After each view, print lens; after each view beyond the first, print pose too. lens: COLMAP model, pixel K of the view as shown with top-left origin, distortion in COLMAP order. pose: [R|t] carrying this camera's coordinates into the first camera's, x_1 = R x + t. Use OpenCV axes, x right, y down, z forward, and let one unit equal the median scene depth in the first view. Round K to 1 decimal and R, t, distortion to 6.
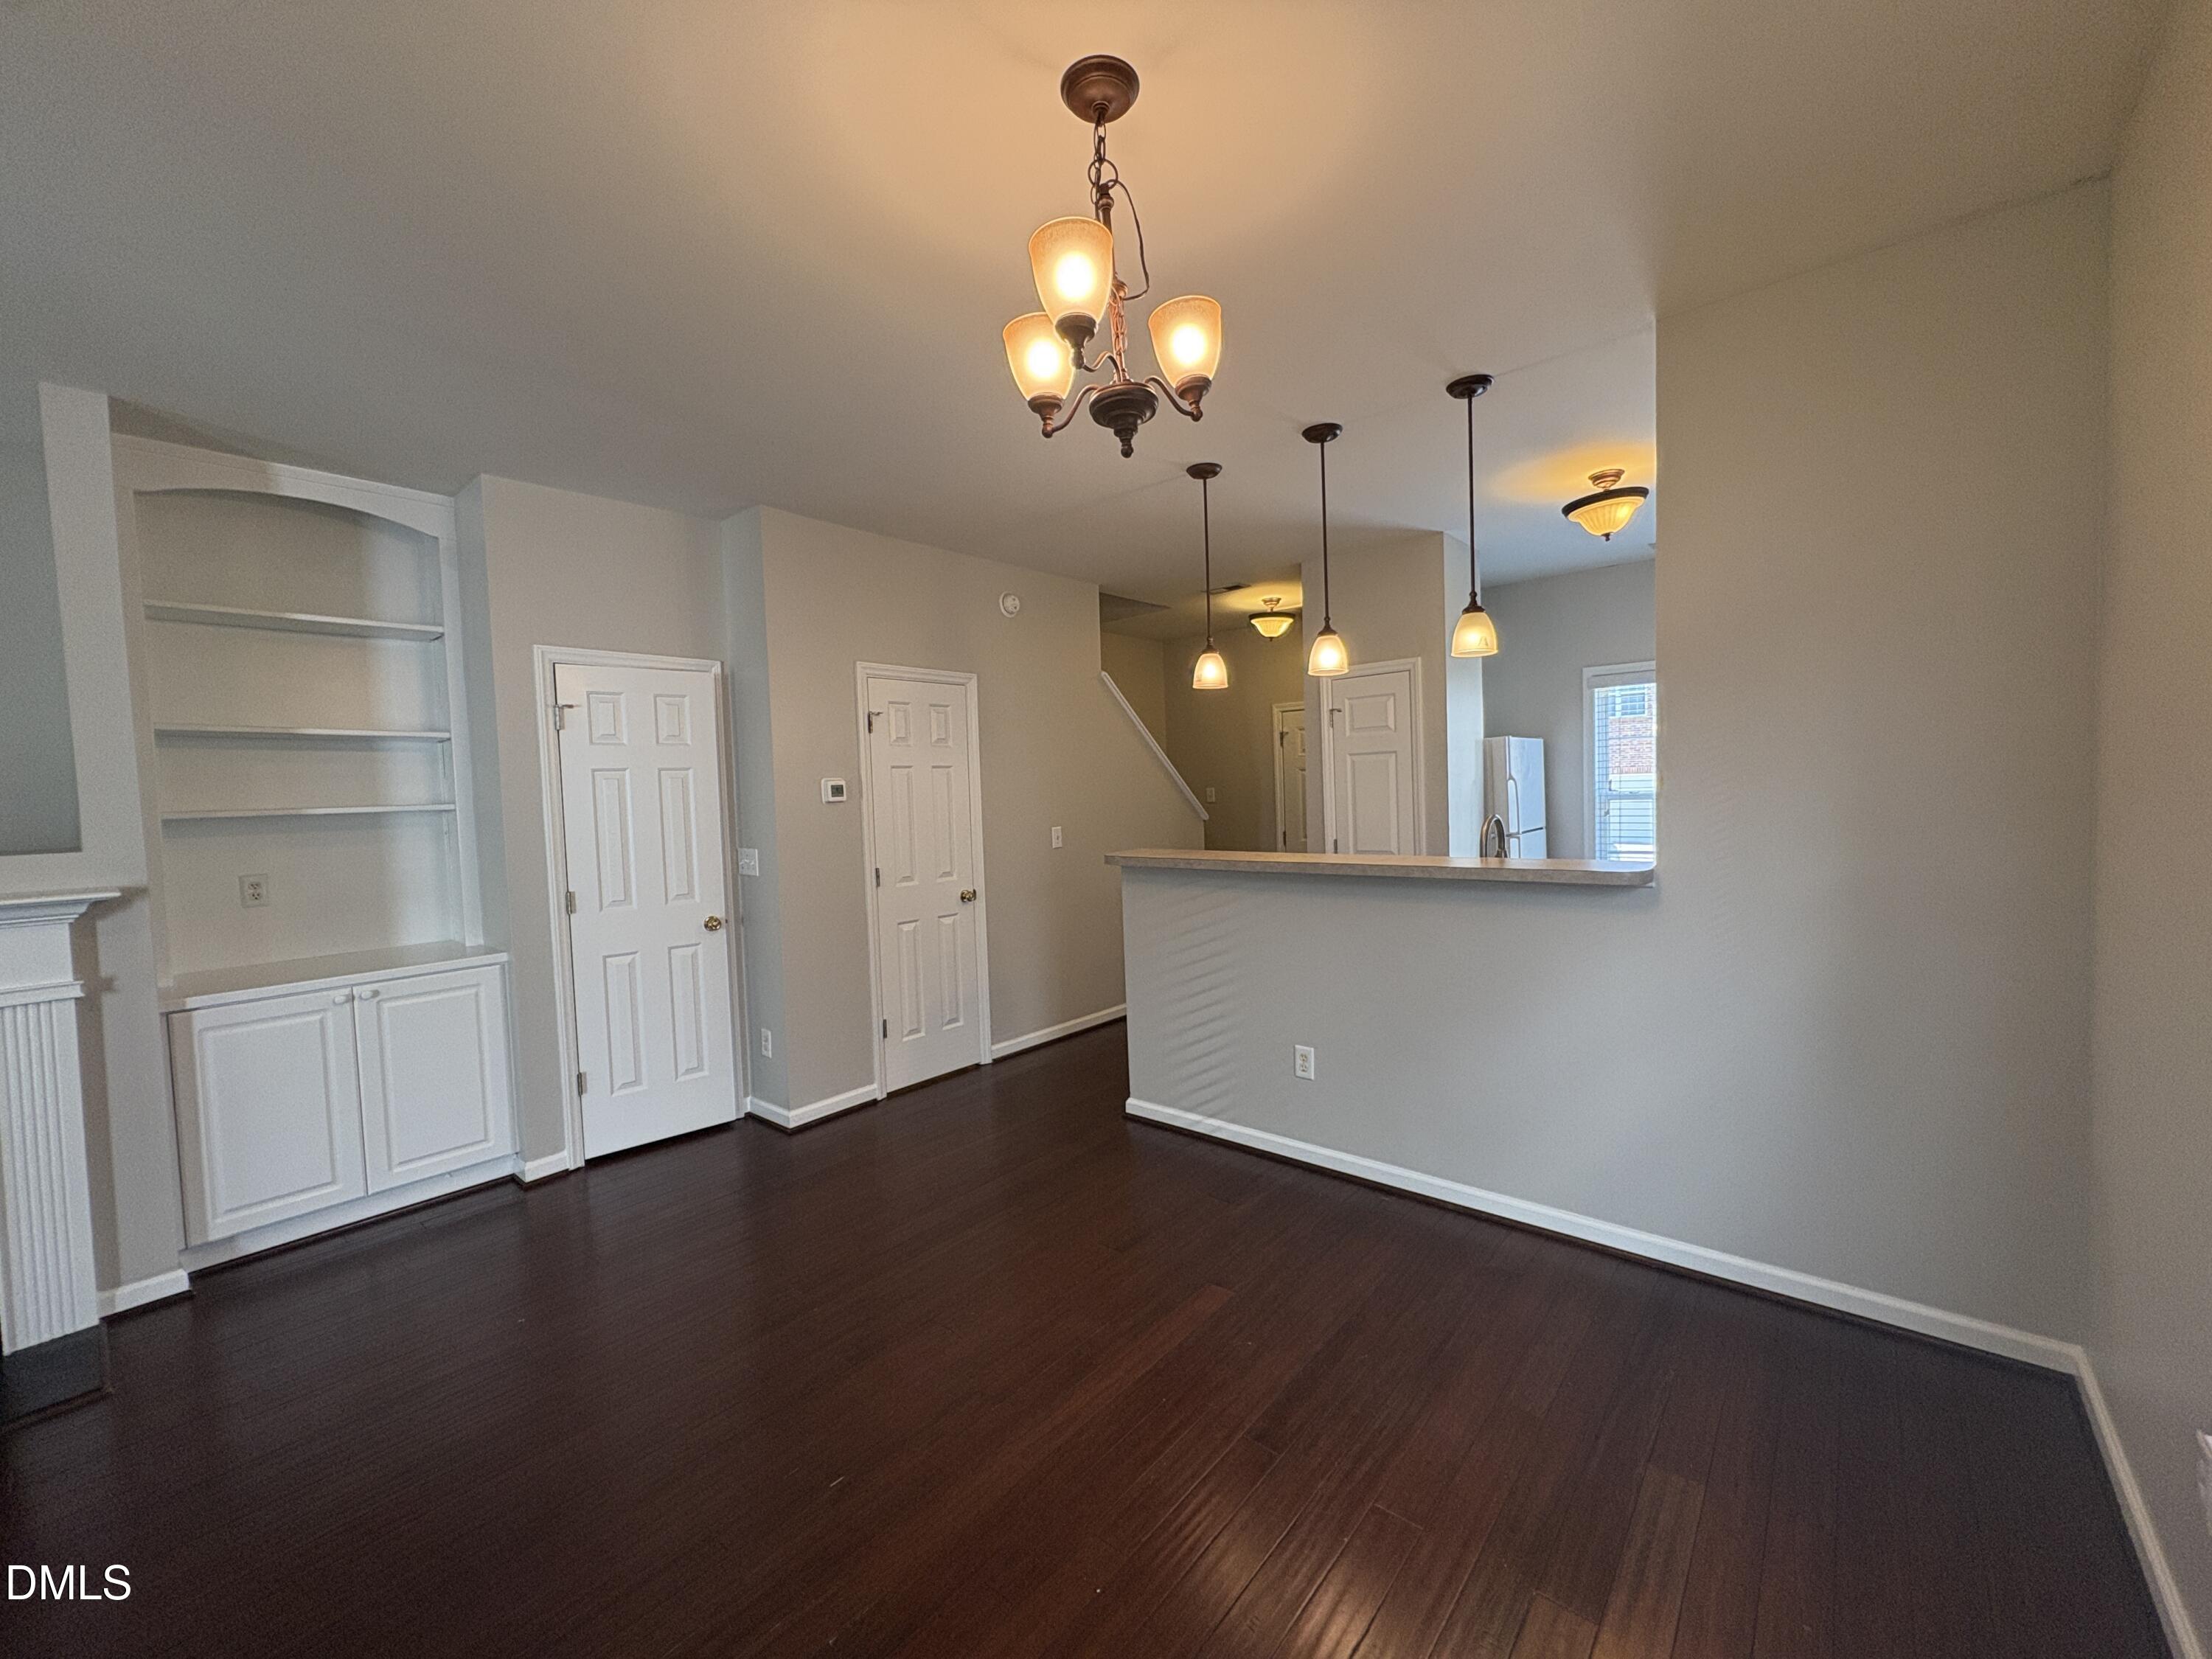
lens RADIAL K [[878.8, 0, 1100.5], [0, 878.8, 827.1], [0, 0, 1]] dist [-0.000210, 0.000184]
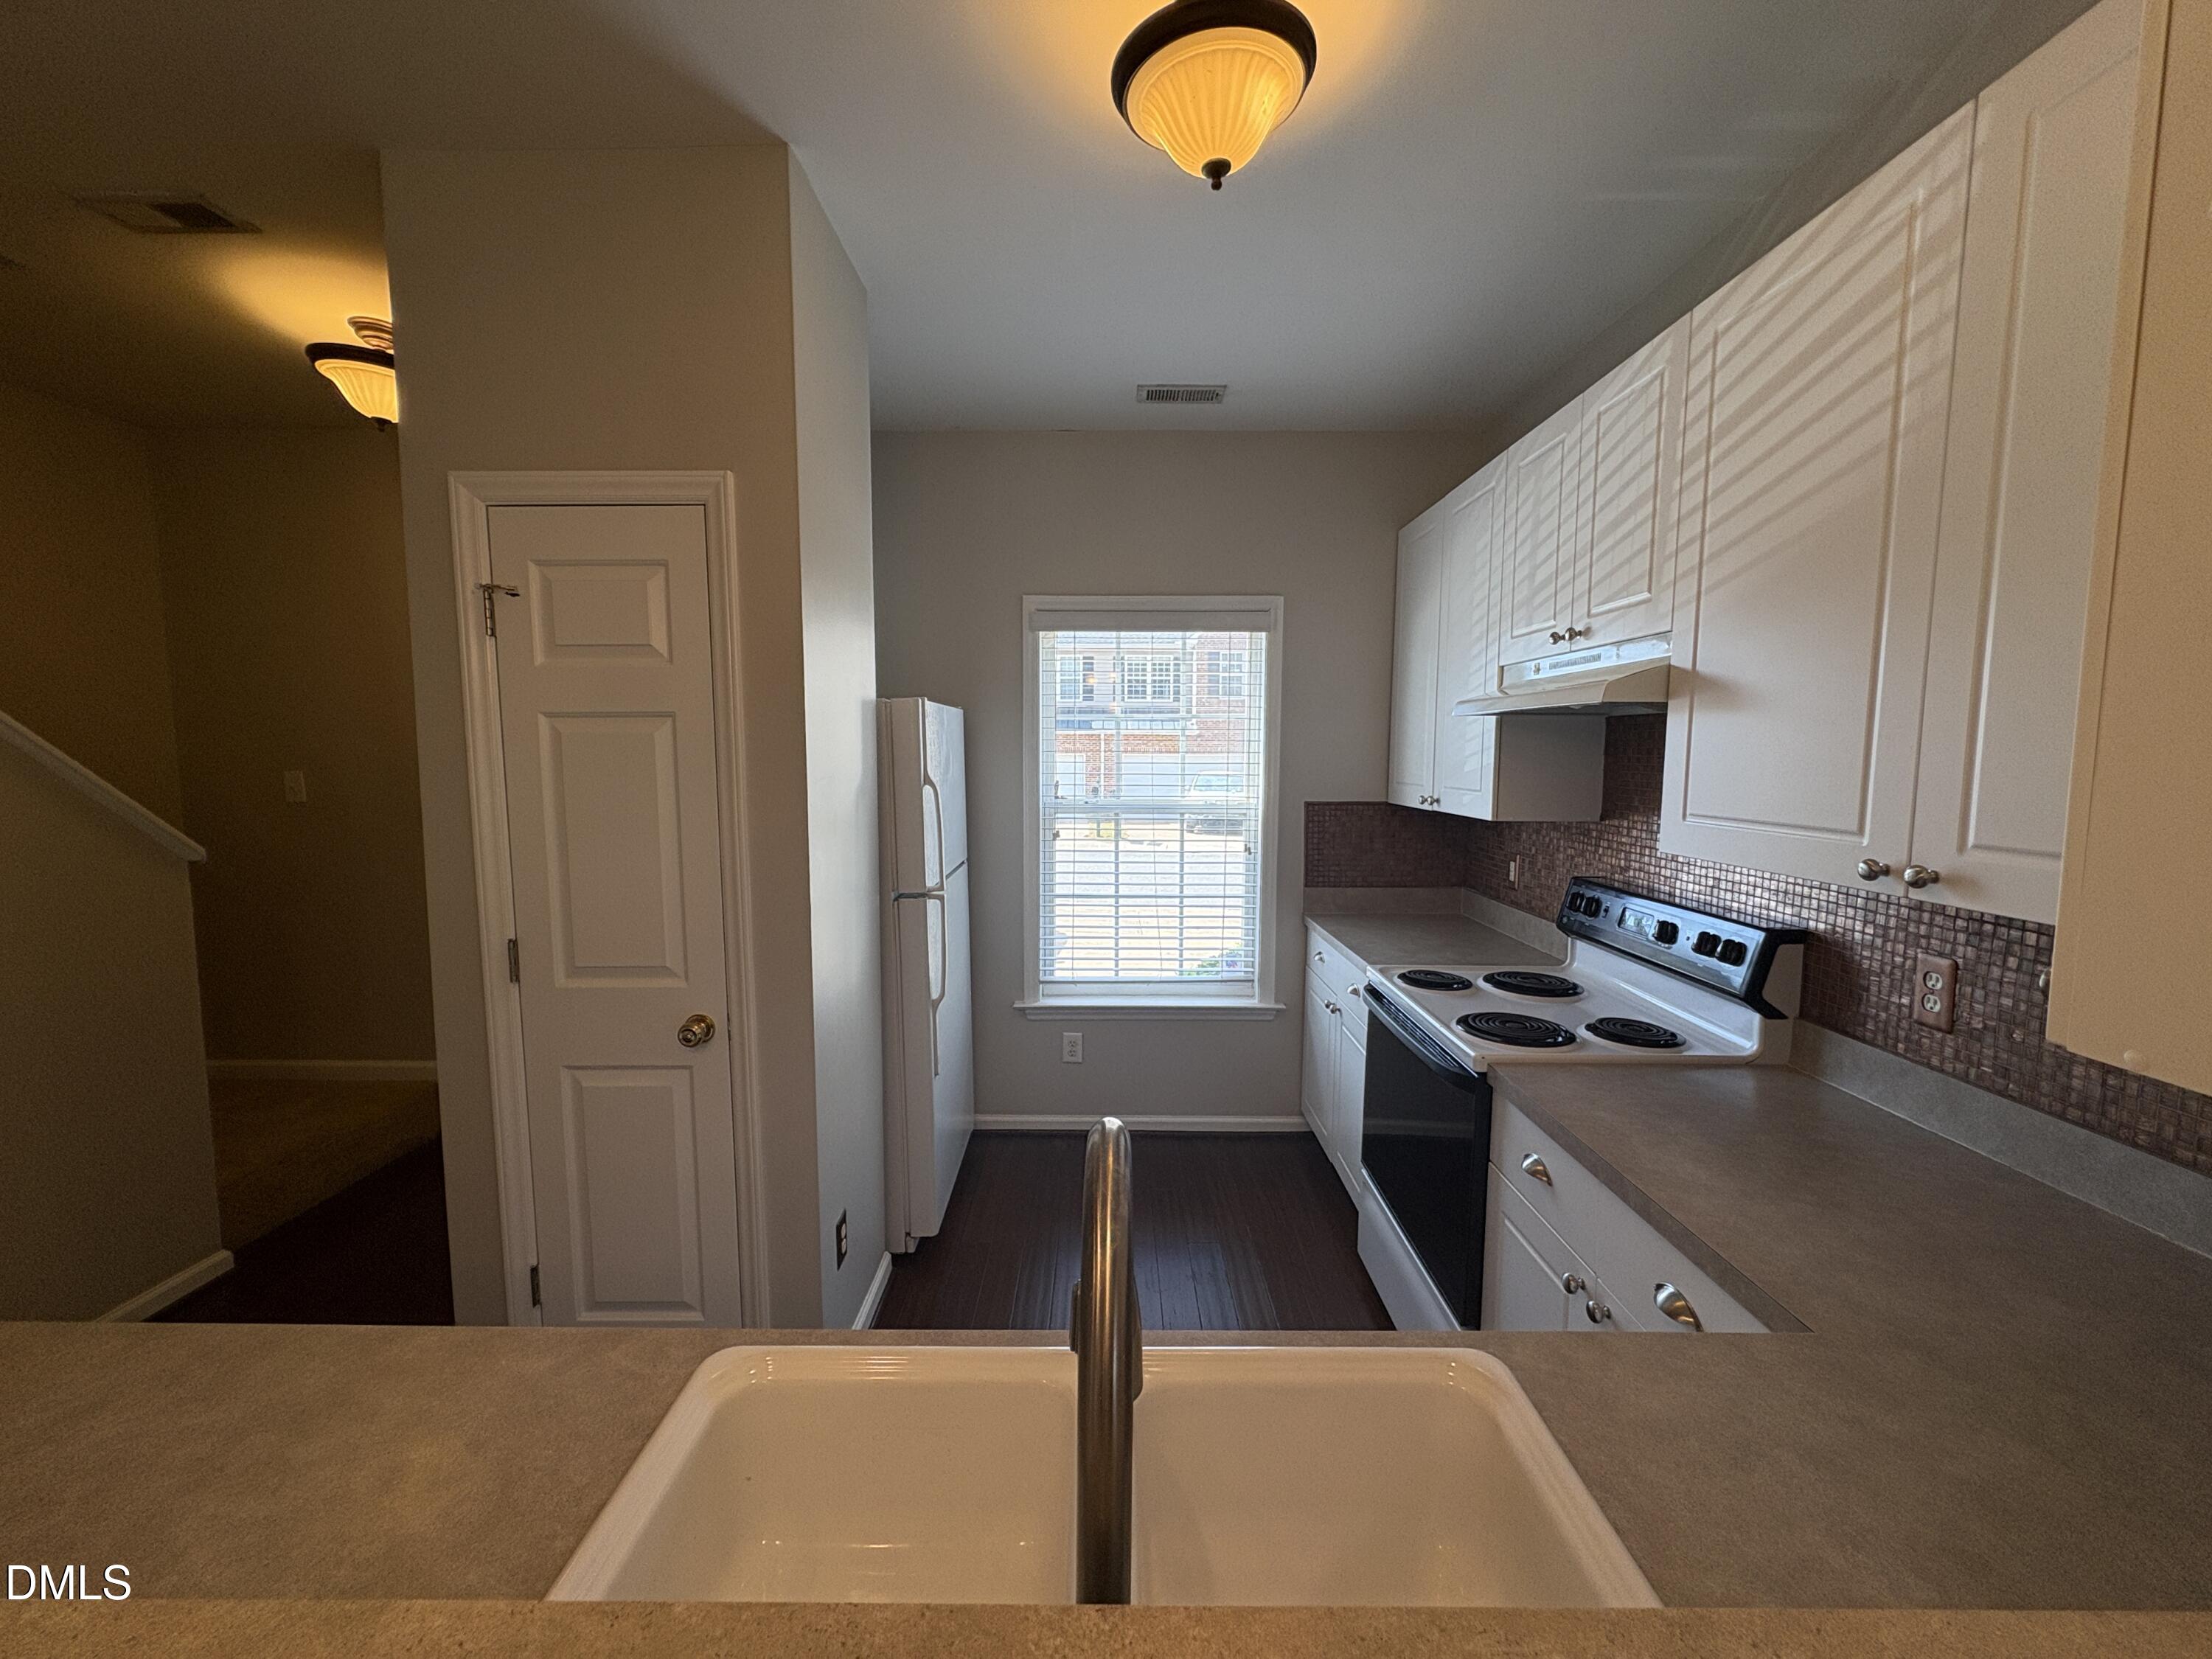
lens RADIAL K [[878.8, 0, 1100.5], [0, 878.8, 827.1], [0, 0, 1]] dist [-0.000210, 0.000184]
pose [[0.759321, -0.021143, 0.650373, 0.271031], [0.000754, 0.999500, 0.031612, -0.057983], [-0.650716, -0.023513, 0.758957, 0.698707]]
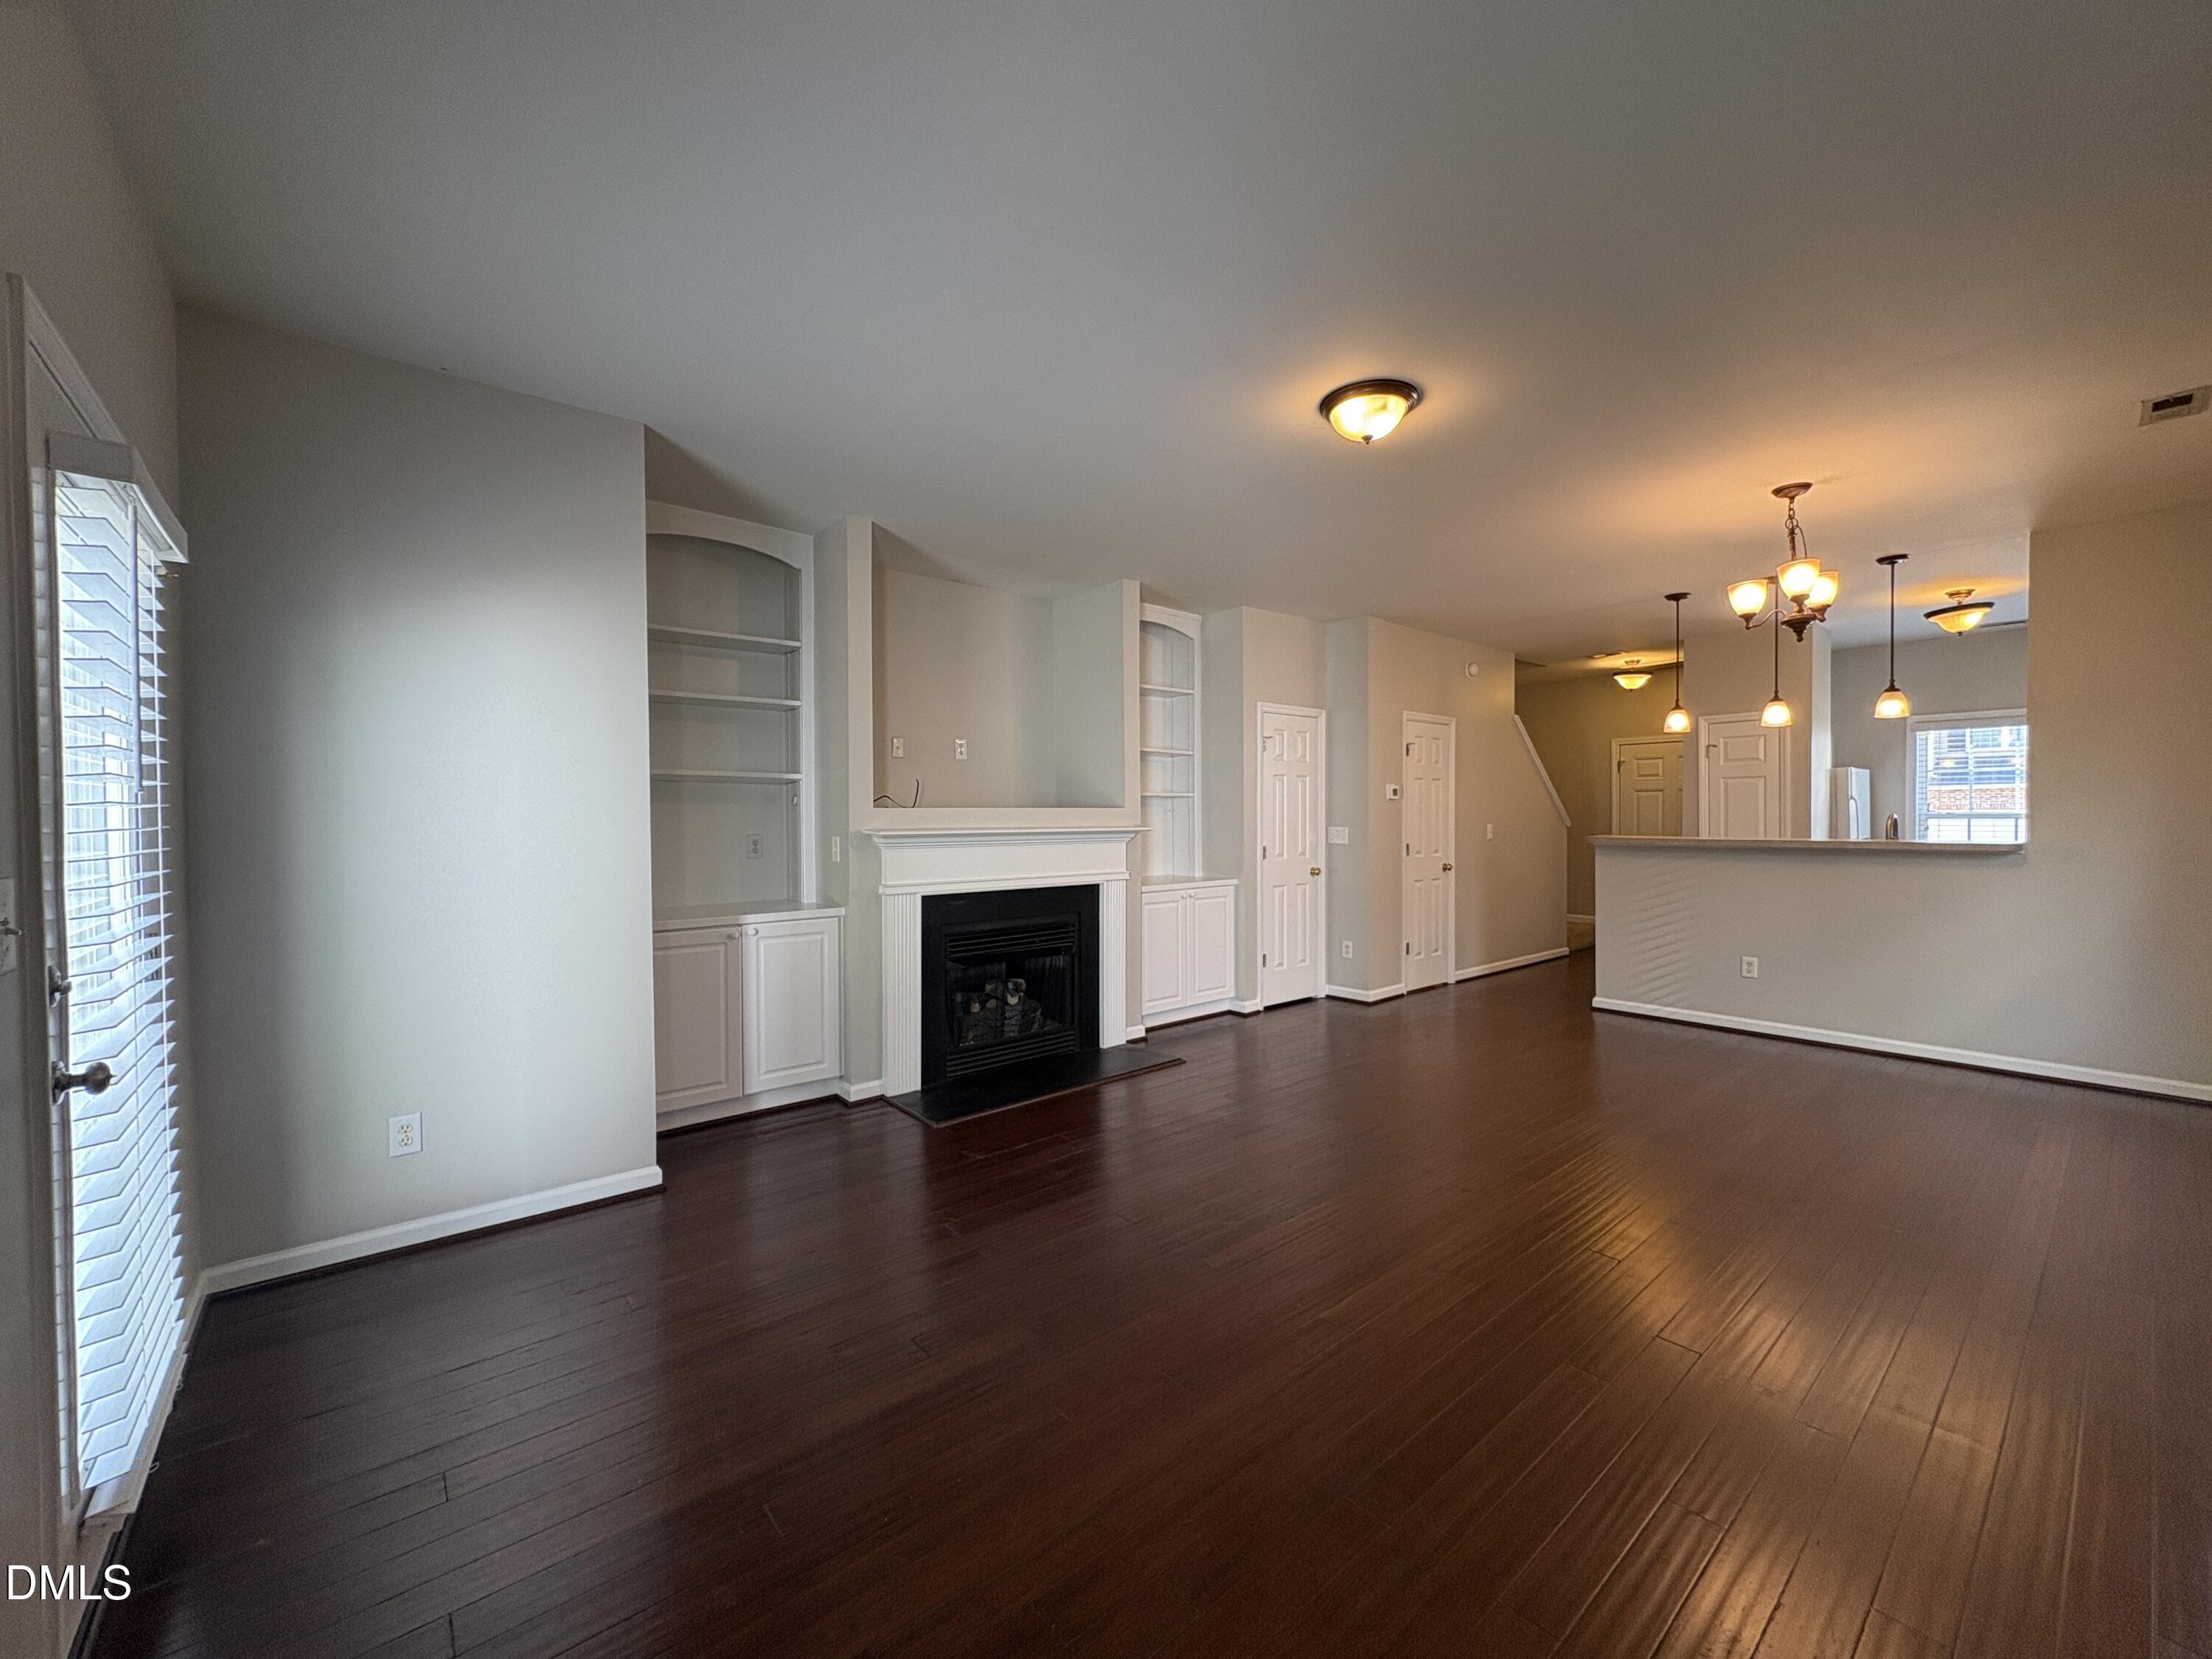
lens RADIAL K [[878.8, 0, 1100.5], [0, 878.8, 827.1], [0, 0, 1]] dist [-0.000210, 0.000184]
pose [[0.986950, 0.031445, -0.157928, -0.575708], [-0.035840, 0.999043, -0.025056, 0.080505], [0.156989, 0.030389, 0.987133, -0.642920]]
